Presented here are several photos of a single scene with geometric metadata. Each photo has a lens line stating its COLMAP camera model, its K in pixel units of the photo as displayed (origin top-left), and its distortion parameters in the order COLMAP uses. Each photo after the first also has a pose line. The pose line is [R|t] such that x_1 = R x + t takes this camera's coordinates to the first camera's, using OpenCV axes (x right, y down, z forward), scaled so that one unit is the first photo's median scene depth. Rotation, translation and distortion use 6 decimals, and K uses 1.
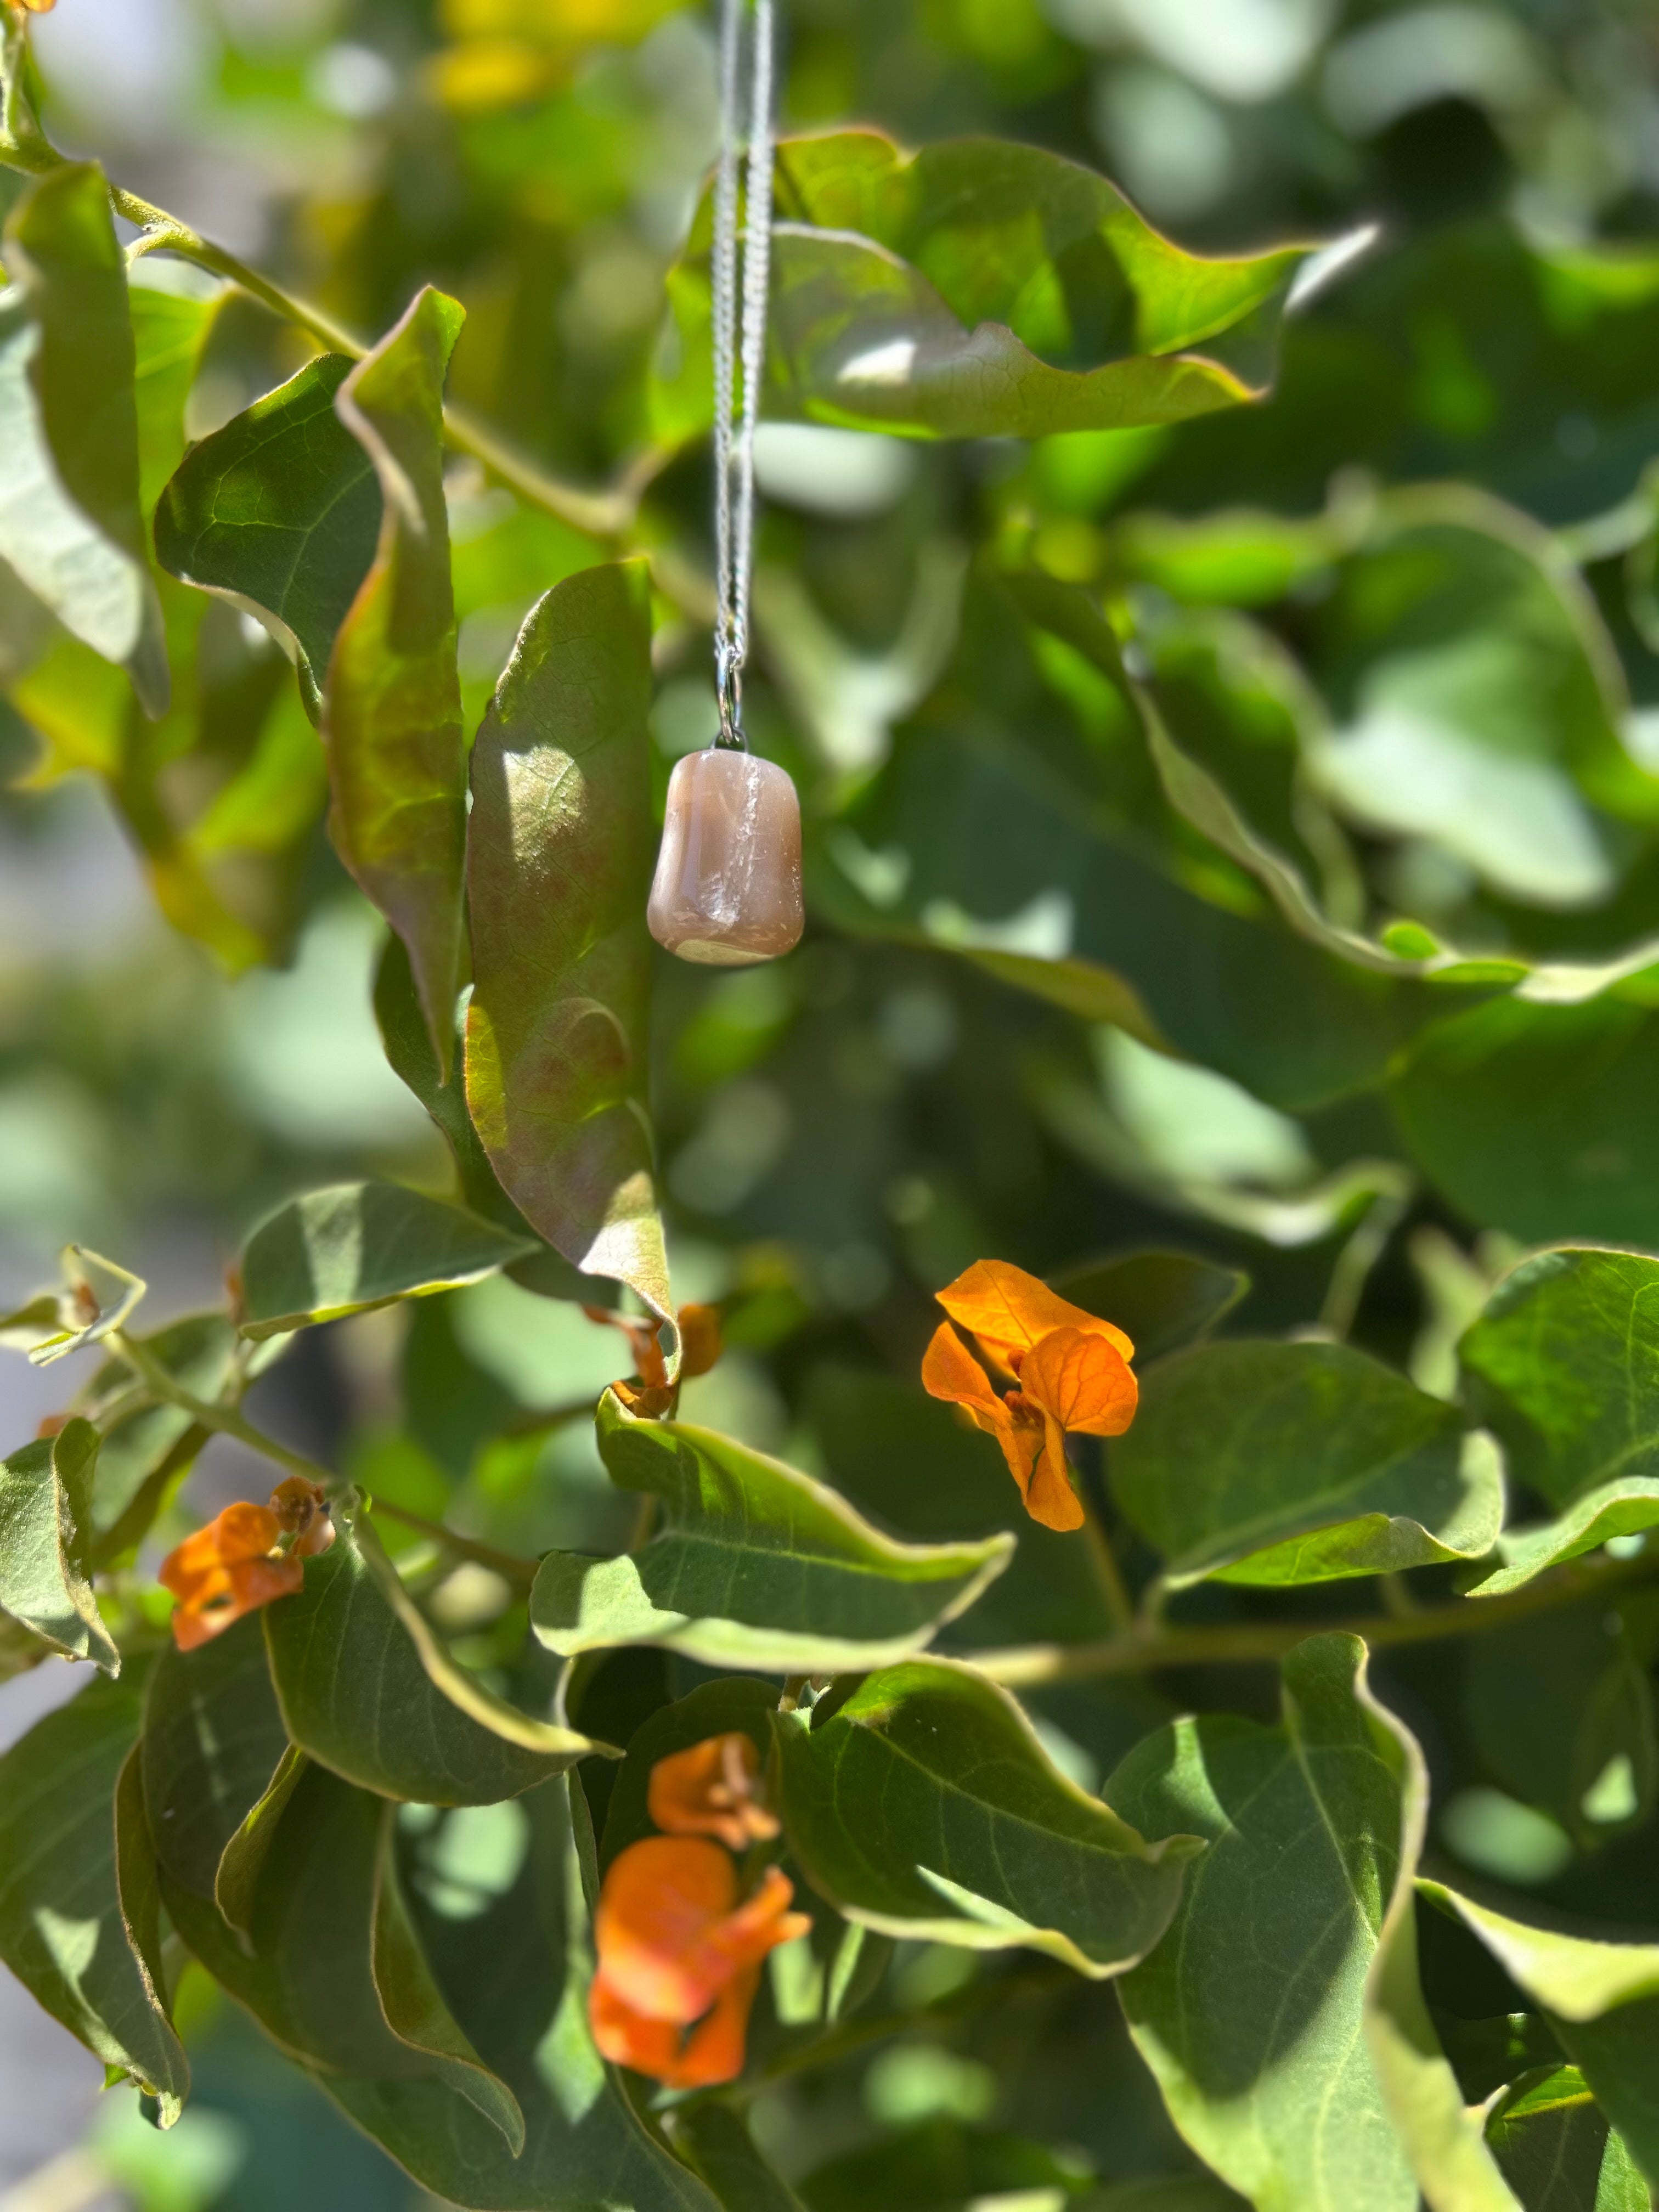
lens RADIAL K [[1821.2, 0, 829.5], [0, 1821.2, 1106.0], [0, 0, 1]] dist [0.001290, -0.008197]
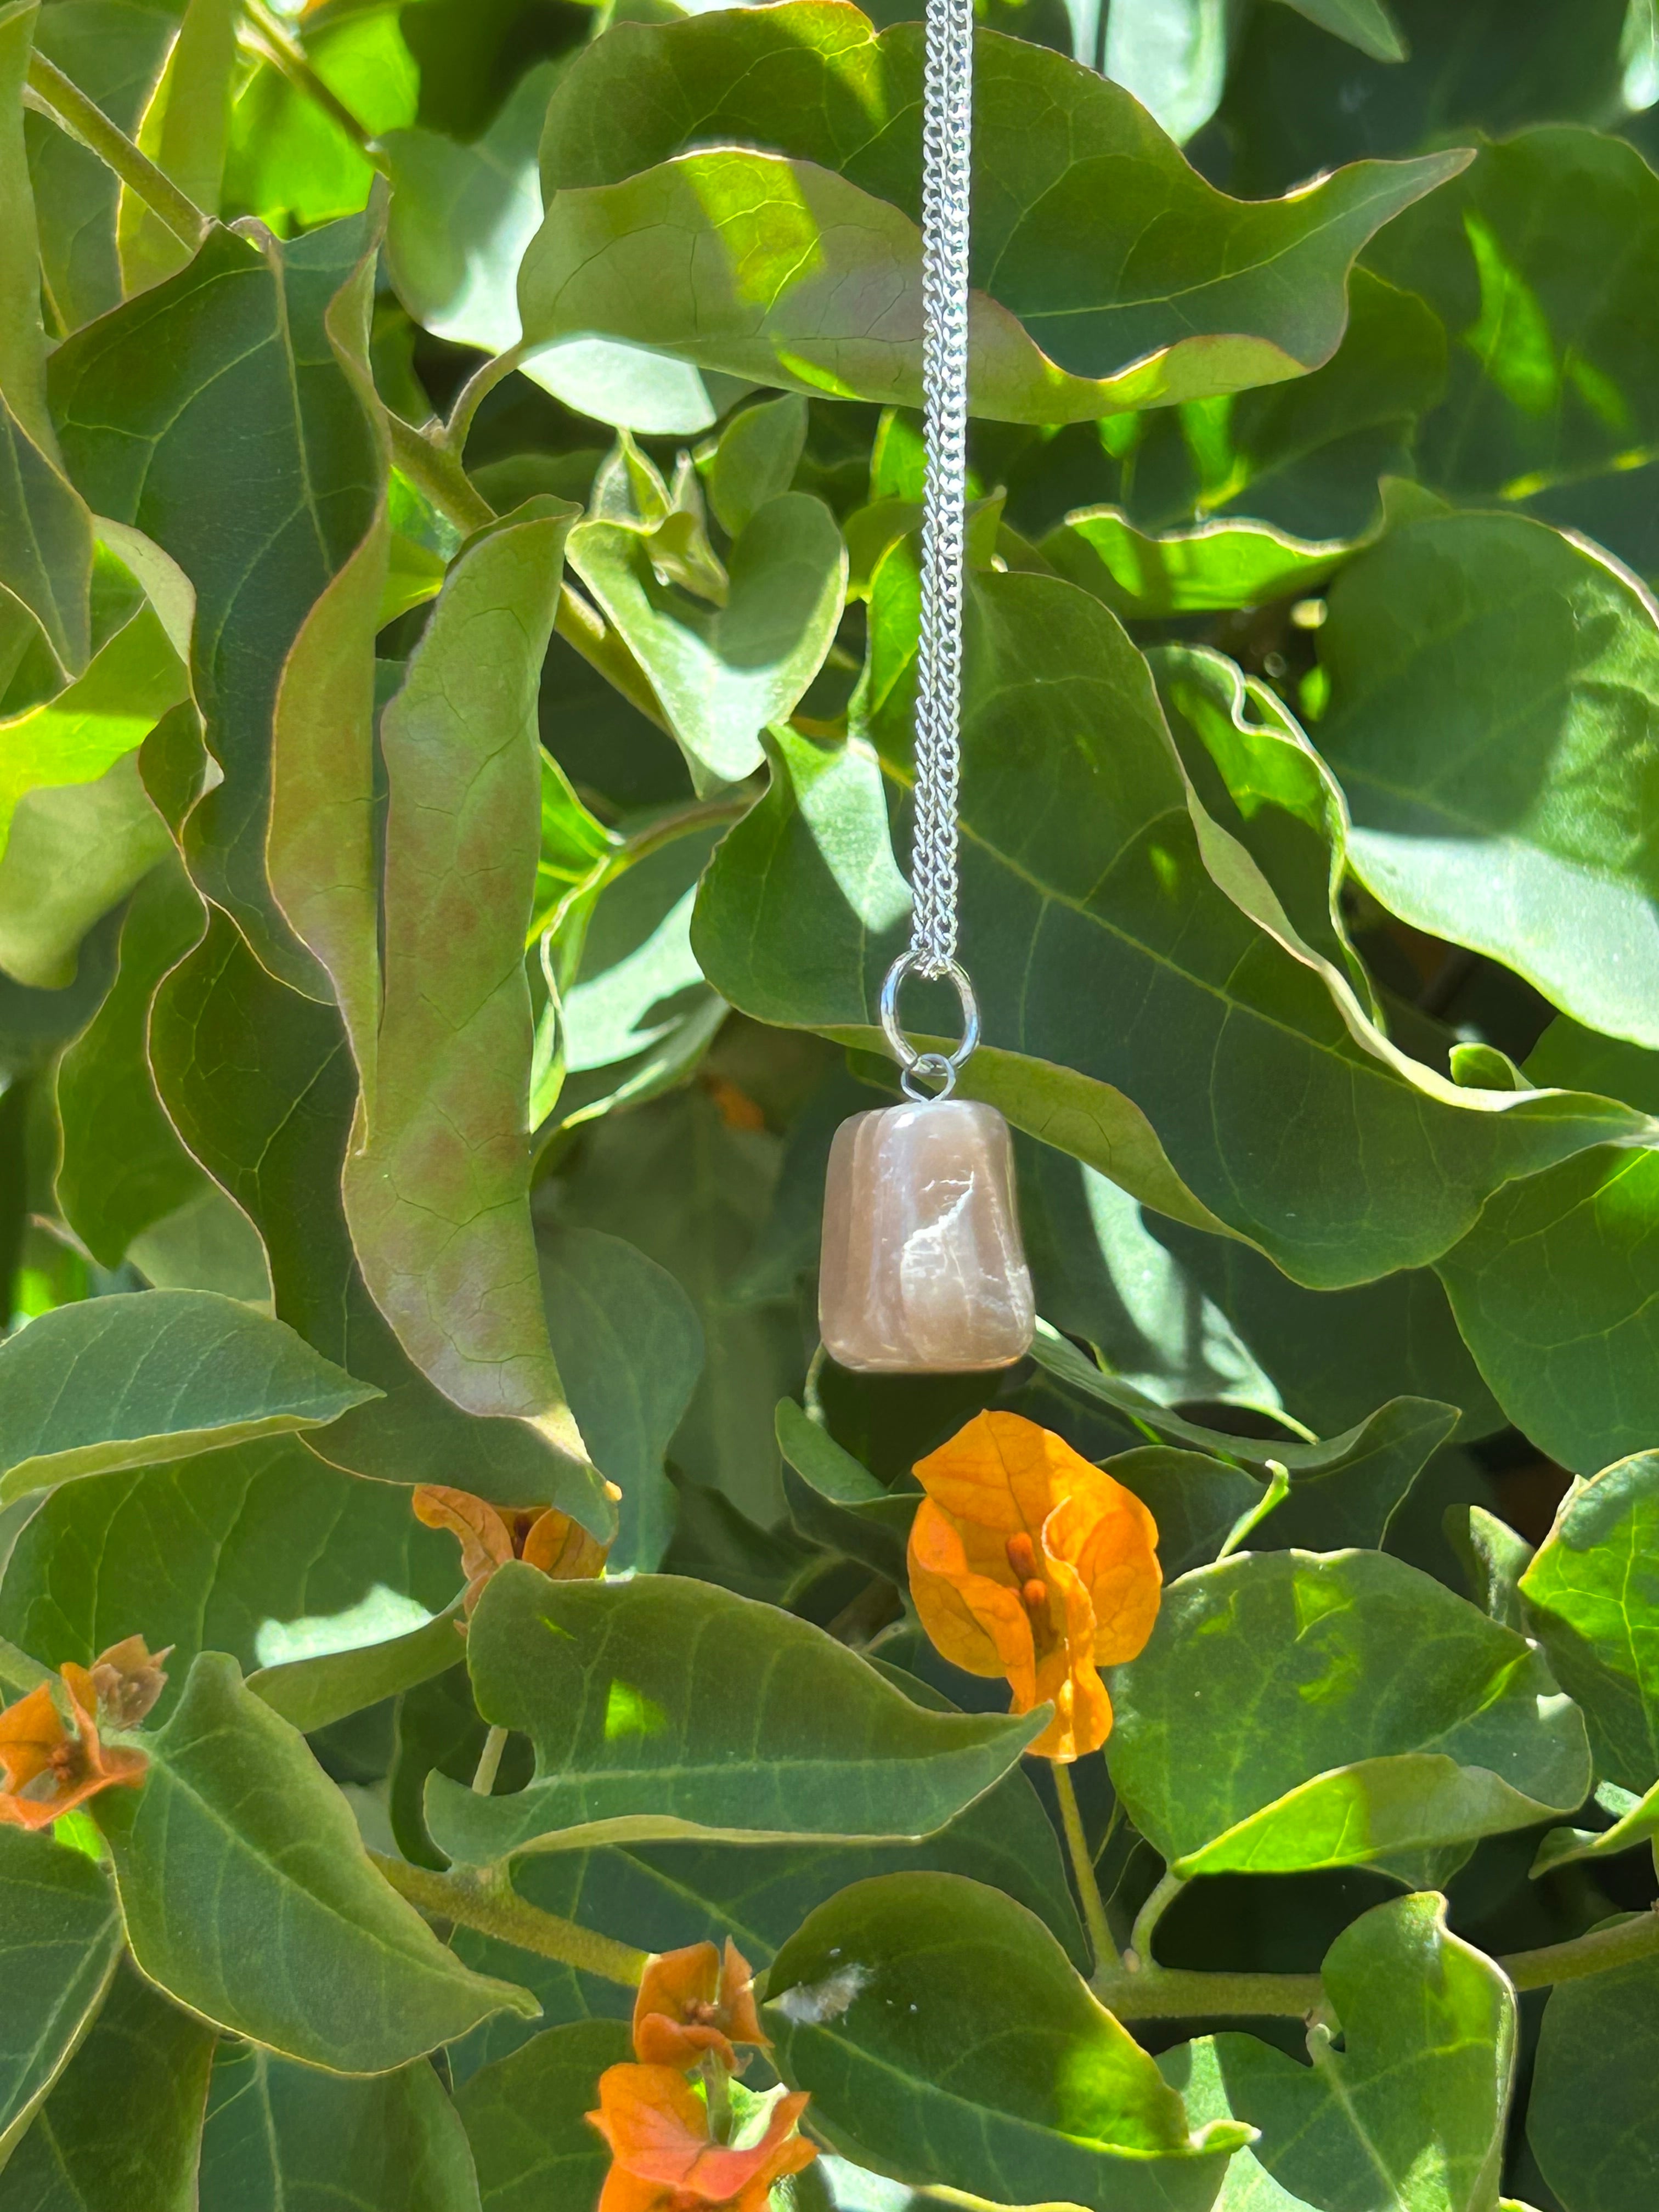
lens RADIAL K [[4760.1, 0, 829.5], [0, 4760.1, 1106.0], [0, 0, 1]] dist [0.263441, 0.109670]
pose [[0.970807, 0.064387, 0.231060, -0.466636], [-0.031643, 0.989257, -0.142719, 0.247779], [-0.237767, 0.131242, 0.962415, -1.001195]]
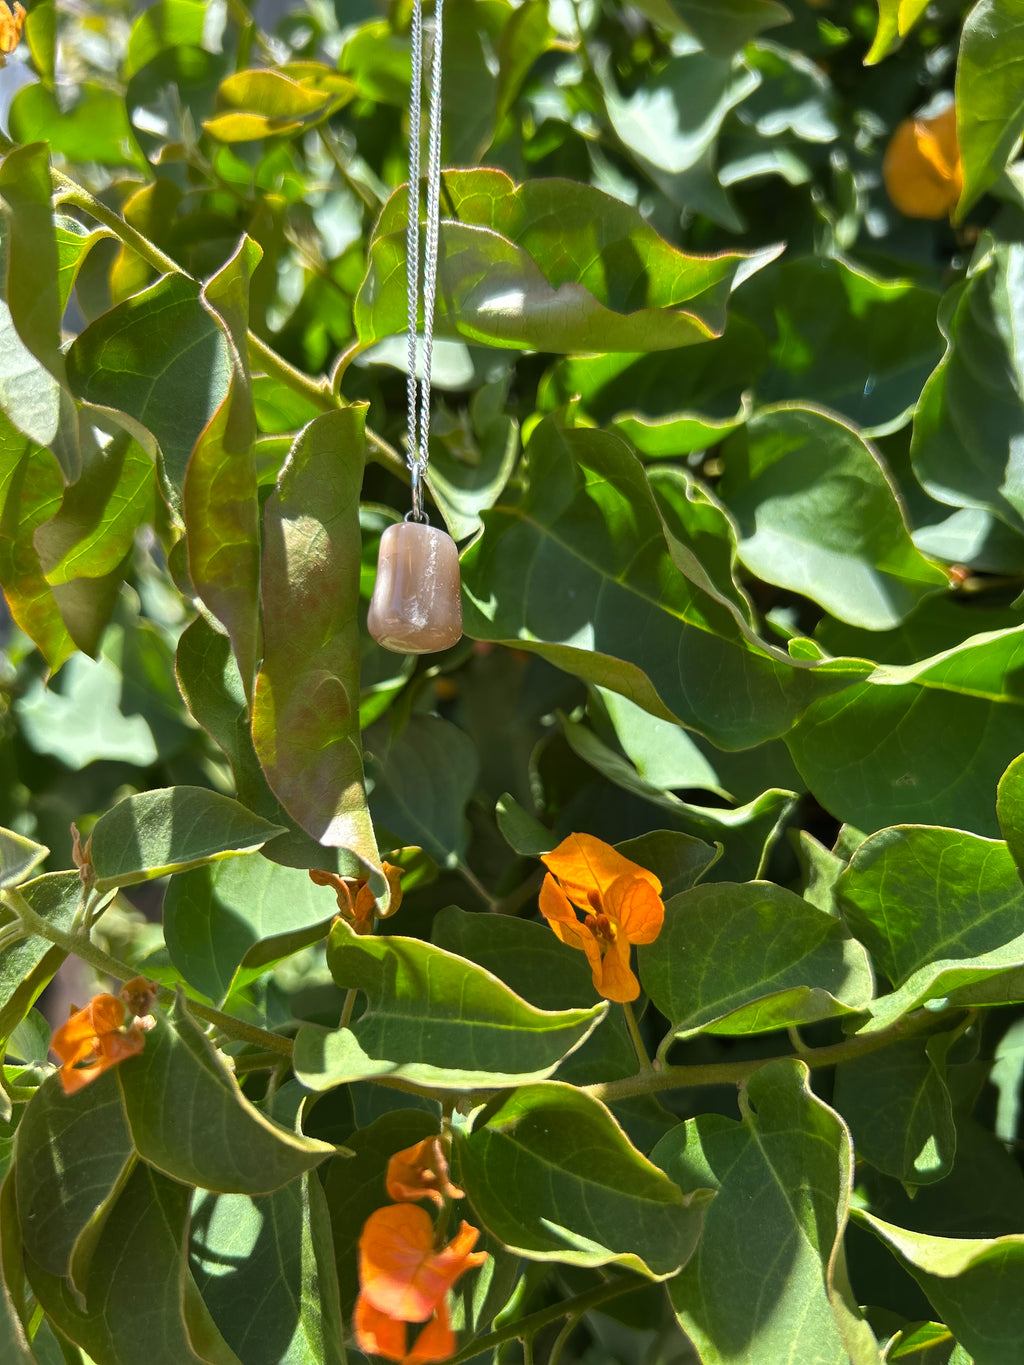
lens RADIAL K [[1123.9, 0, 512.0], [0, 1123.9, 682.5], [0, 0, 1]] dist [0.001290, -0.008197]
pose [[0.987533, 0.015700, 0.156625, -0.128917], [-0.001304, 0.995796, -0.091594, 0.040913], [-0.157404, 0.090248, 0.983402, 0.002736]]
